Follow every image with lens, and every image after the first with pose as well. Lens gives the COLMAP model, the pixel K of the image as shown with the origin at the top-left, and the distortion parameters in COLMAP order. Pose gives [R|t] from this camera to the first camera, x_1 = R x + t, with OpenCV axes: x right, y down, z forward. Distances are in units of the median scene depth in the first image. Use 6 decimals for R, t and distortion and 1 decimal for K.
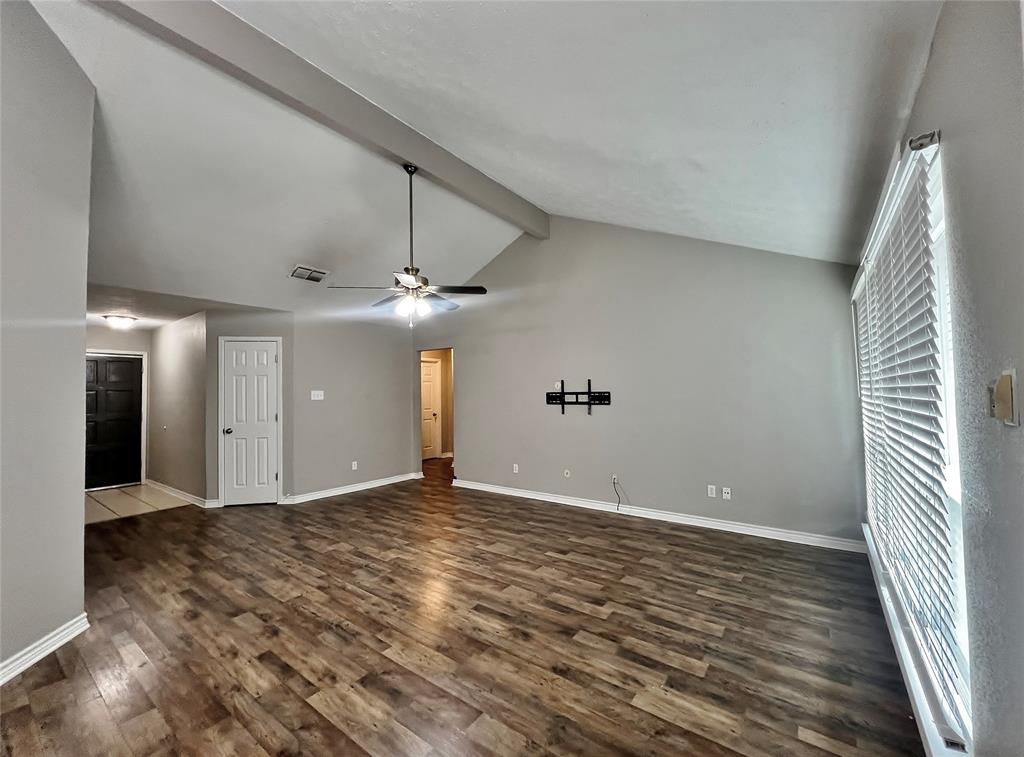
lens RADIAL K [[416.9, 0, 512.0], [0, 416.9, 378.5], [0, 0, 1]] dist [-0.000769, -0.000036]
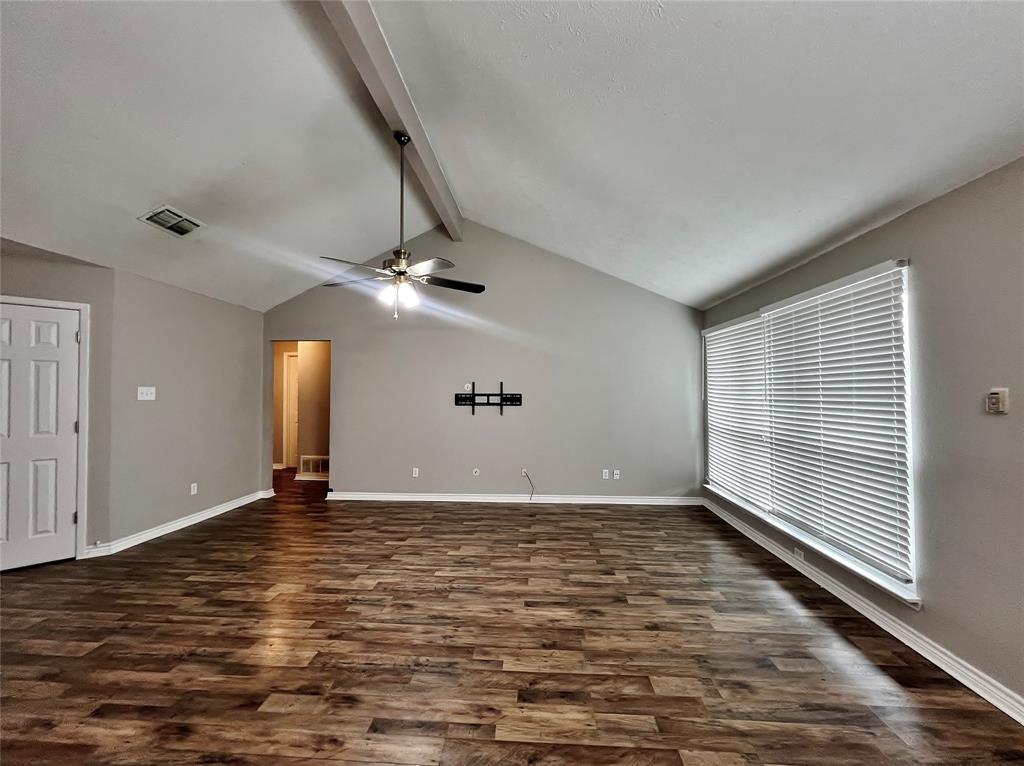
lens RADIAL K [[411.2, 0, 512.0], [0, 411.2, 383.0], [0, 0, 1]] dist [-0.001044, 0.000047]
pose [[0.839323, 0.026616, 0.542982, -0.484936], [-0.030607, 0.999530, -0.001683, 0.007449], [-0.542771, -0.015206, 0.839743, 0.130762]]
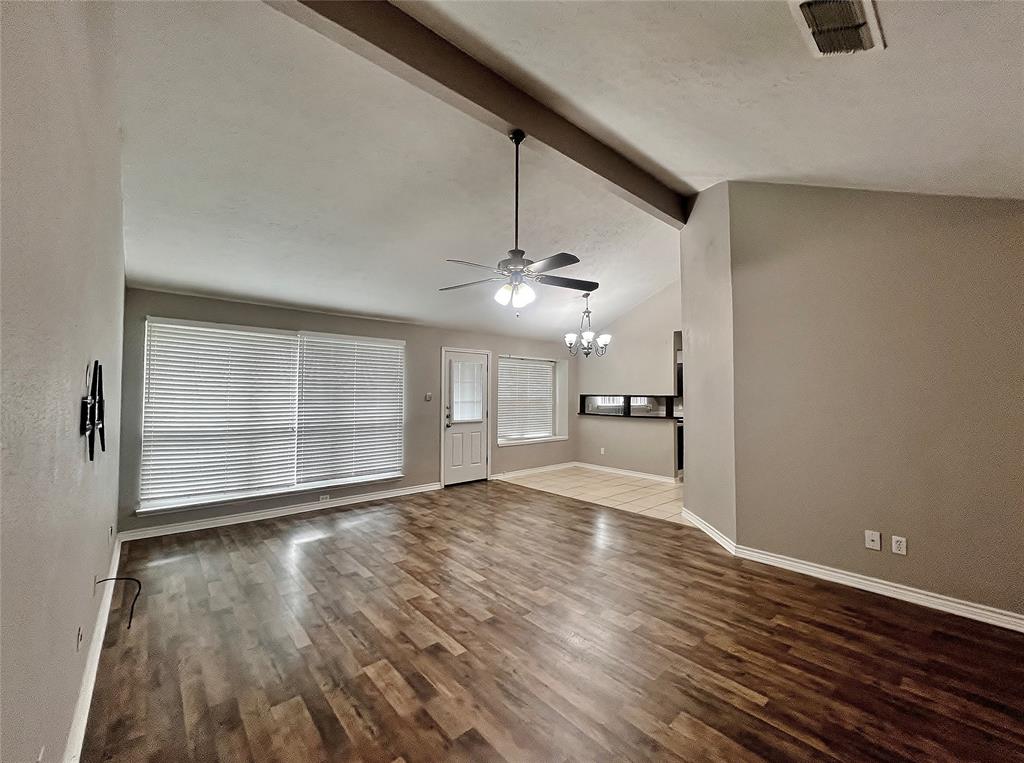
lens RADIAL K [[411.2, 0, 512.0], [0, 411.2, 381.5], [0, 0, 1]] dist [-0.001044, 0.000047]
pose [[-0.977042, 0.017899, 0.212295, -0.387121], [0.003082, 0.997548, -0.069920, 0.063511], [-0.213025, -0.067660, -0.974701, 1.728366]]
